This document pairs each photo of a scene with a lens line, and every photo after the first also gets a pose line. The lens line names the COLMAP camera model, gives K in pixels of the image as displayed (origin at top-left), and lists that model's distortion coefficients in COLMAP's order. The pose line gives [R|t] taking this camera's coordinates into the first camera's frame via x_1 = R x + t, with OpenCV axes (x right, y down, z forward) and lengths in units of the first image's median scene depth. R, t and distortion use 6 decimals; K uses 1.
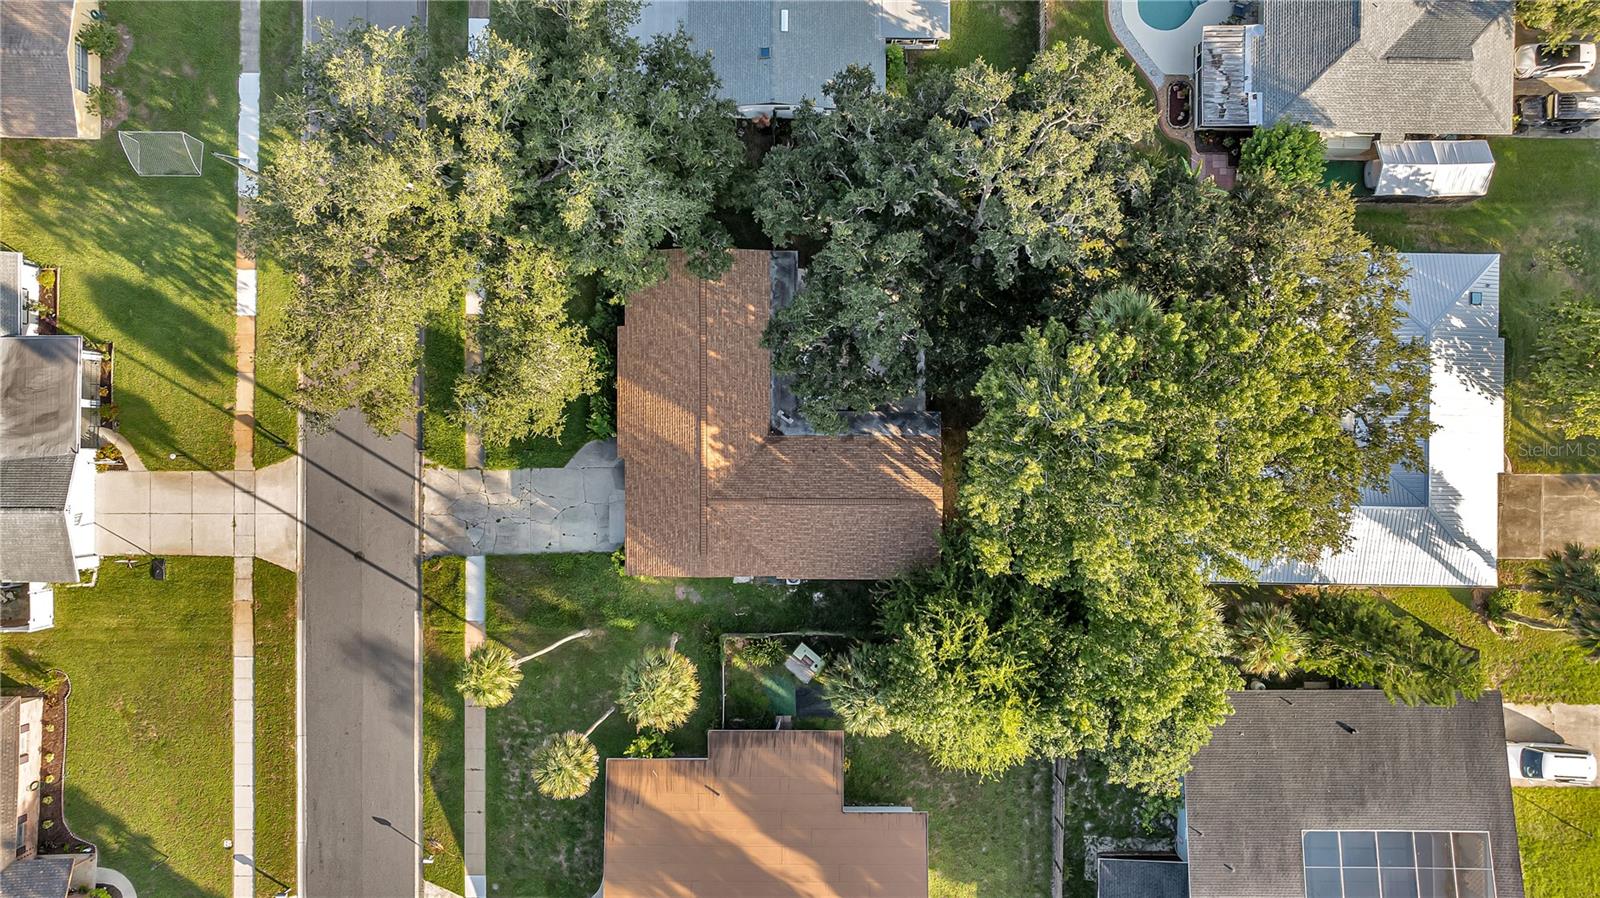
lens RADIAL K [[1180.3, 0, 764.5], [0, 1180.3, 450.9], [0, 0, 1]] dist [0.002099, 0.000856]
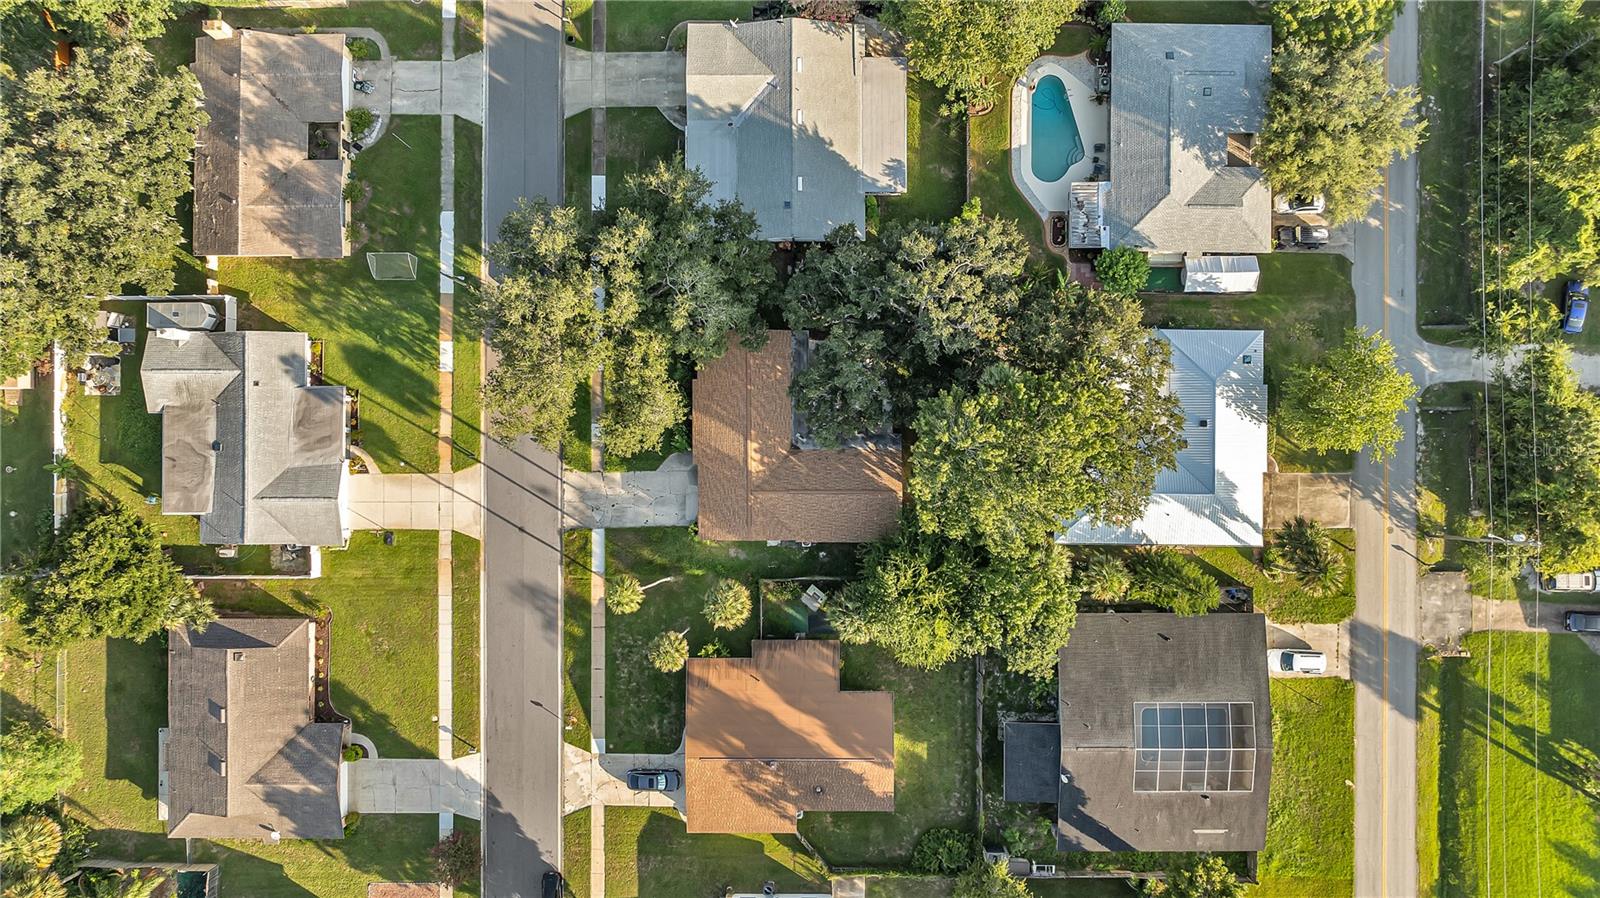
lens RADIAL K [[1348.5, 0, 800.0], [0, 1348.5, 449.0], [0, 0, 1]] dist [-0.001179, 0.000990]
pose [[0.999608, -0.002677, 0.027882, -0.032550], [0.002811, 0.999985, -0.004763, -0.005159], [-0.027869, 0.004839, 0.999600, -0.752542]]
